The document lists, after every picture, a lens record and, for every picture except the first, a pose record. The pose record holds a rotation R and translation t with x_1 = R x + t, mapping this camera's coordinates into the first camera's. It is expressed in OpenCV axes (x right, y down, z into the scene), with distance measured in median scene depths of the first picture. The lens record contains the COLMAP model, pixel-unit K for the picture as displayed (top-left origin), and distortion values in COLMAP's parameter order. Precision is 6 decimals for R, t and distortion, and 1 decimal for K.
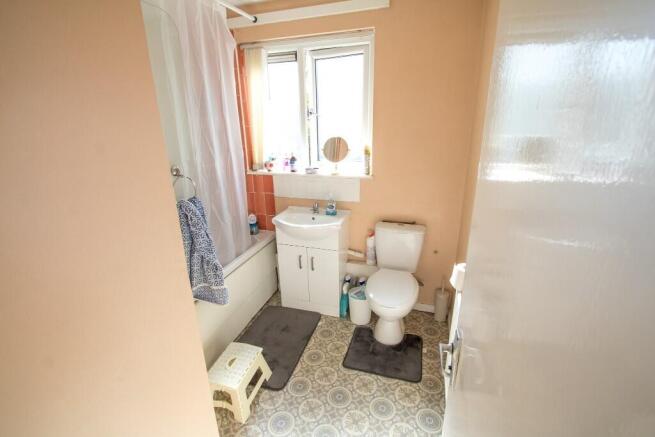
lens RADIAL K [[303.8, 0, 327.7], [0, 303.8, 220.8], [0, 0, 1]] dist [-0.014834, 0.001855]
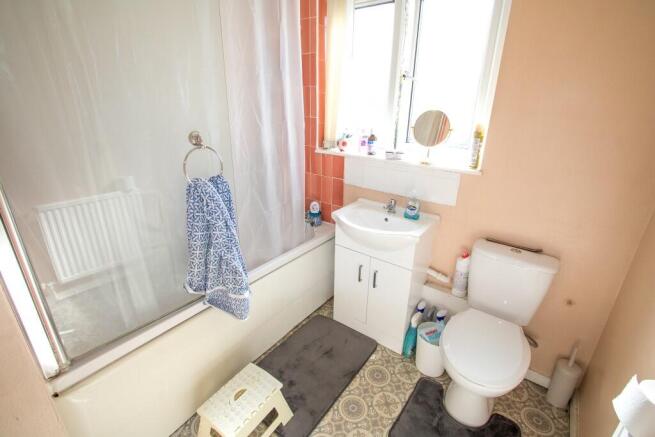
lens RADIAL K [[303.8, 0, 327.7], [0, 303.8, 220.8], [0, 0, 1]] dist [-0.014834, 0.001855]
pose [[0.943425, 0.151137, -0.295137, 0.039398], [-0.135225, 0.988068, 0.073725, -0.041005], [0.302758, -0.029644, 0.952606, 0.248912]]
